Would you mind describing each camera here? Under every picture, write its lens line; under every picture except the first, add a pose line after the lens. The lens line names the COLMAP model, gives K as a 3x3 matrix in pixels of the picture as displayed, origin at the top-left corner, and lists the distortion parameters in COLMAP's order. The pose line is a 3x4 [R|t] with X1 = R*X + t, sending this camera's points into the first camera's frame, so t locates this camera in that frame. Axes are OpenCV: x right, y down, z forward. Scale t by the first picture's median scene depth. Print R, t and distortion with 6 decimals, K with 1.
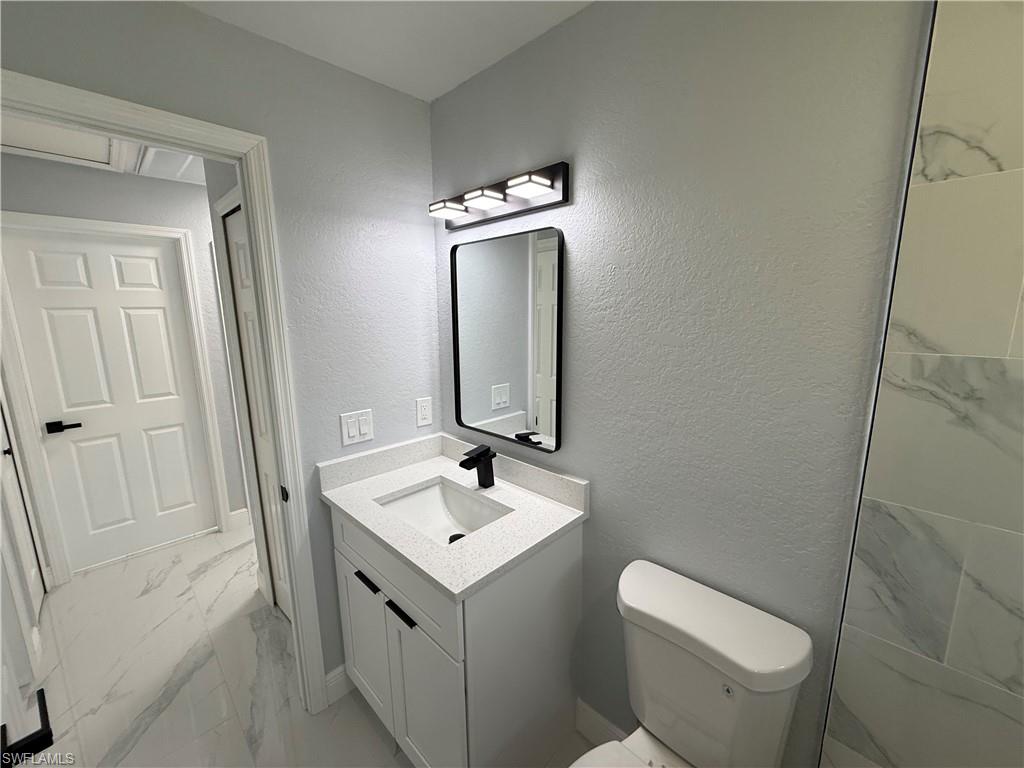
lens RADIAL K [[406.6, 0, 509.0], [0, 406.6, 383.1], [0, 0, 1]] dist [-0.001038, 0.000477]
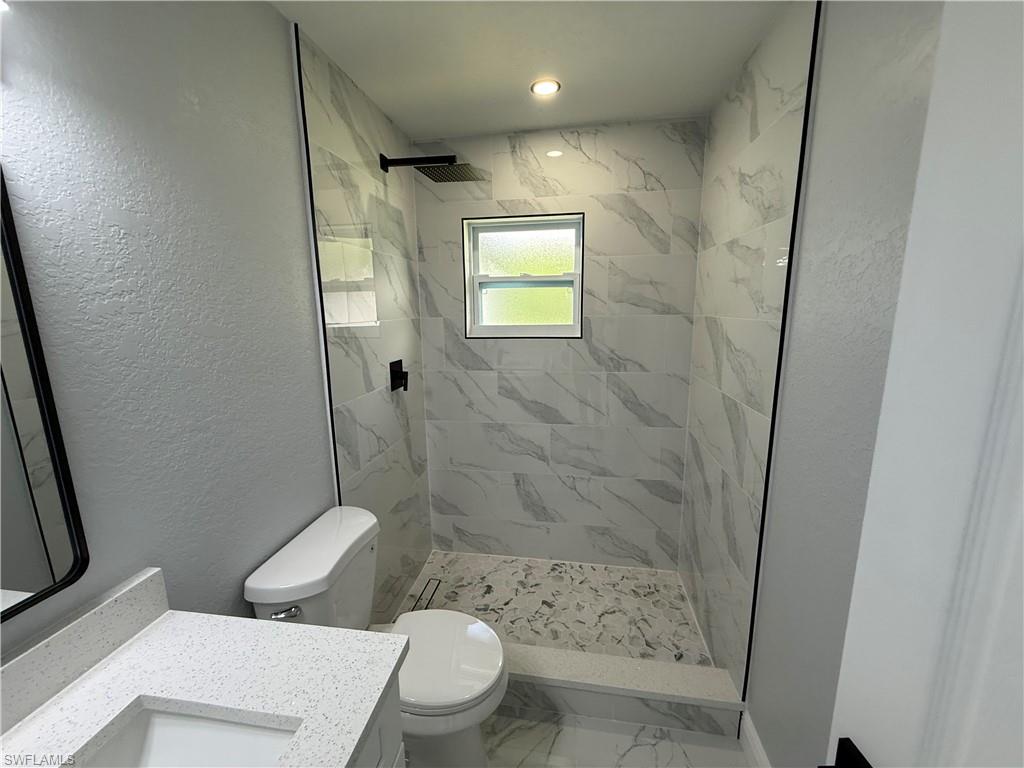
lens RADIAL K [[406.6, 0, 510.5], [0, 406.6, 385.9], [0, 0, 1]] dist [-0.001038, 0.000477]
pose [[-0.584913, -0.133918, 0.799964, -1.013302], [0.165074, 0.945979, 0.279060, -0.183850], [-0.794120, 0.295279, -0.531209, 1.348970]]
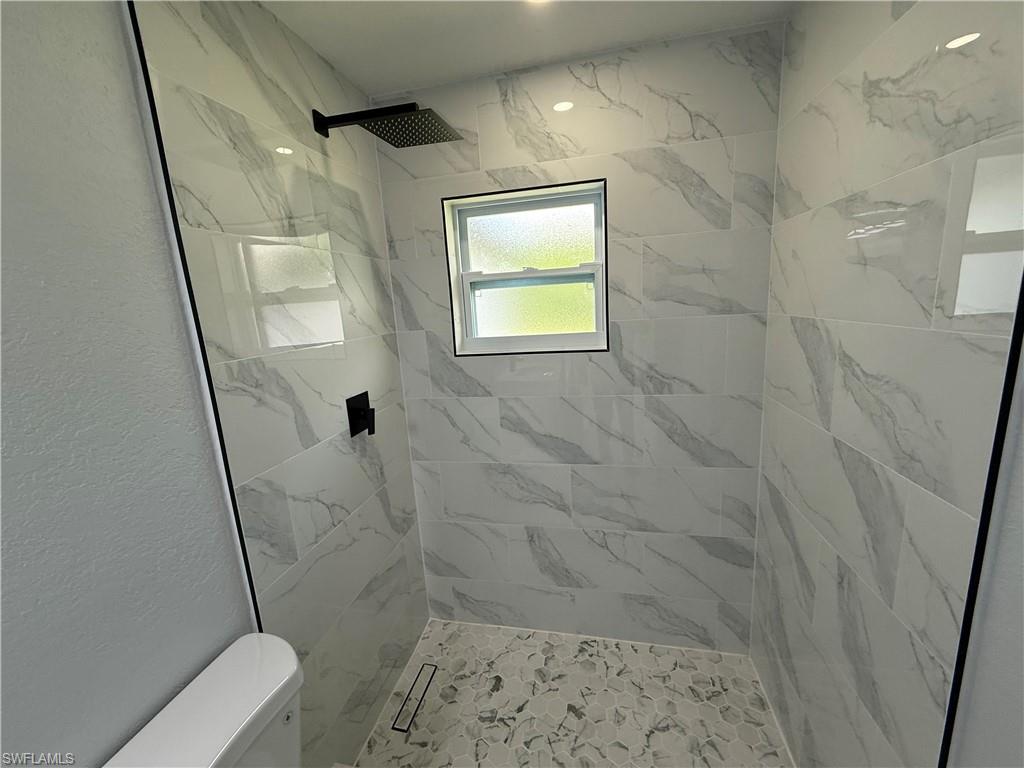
lens RADIAL K [[406.6, 0, 512.0], [0, 406.6, 384.1], [0, 0, 1]] dist [-0.001038, 0.000477]
pose [[-0.543664, -0.121067, 0.830525, -0.511245], [0.216792, 0.935705, 0.278312, -0.157312], [-0.810821, 0.331360, -0.482463, 0.850548]]
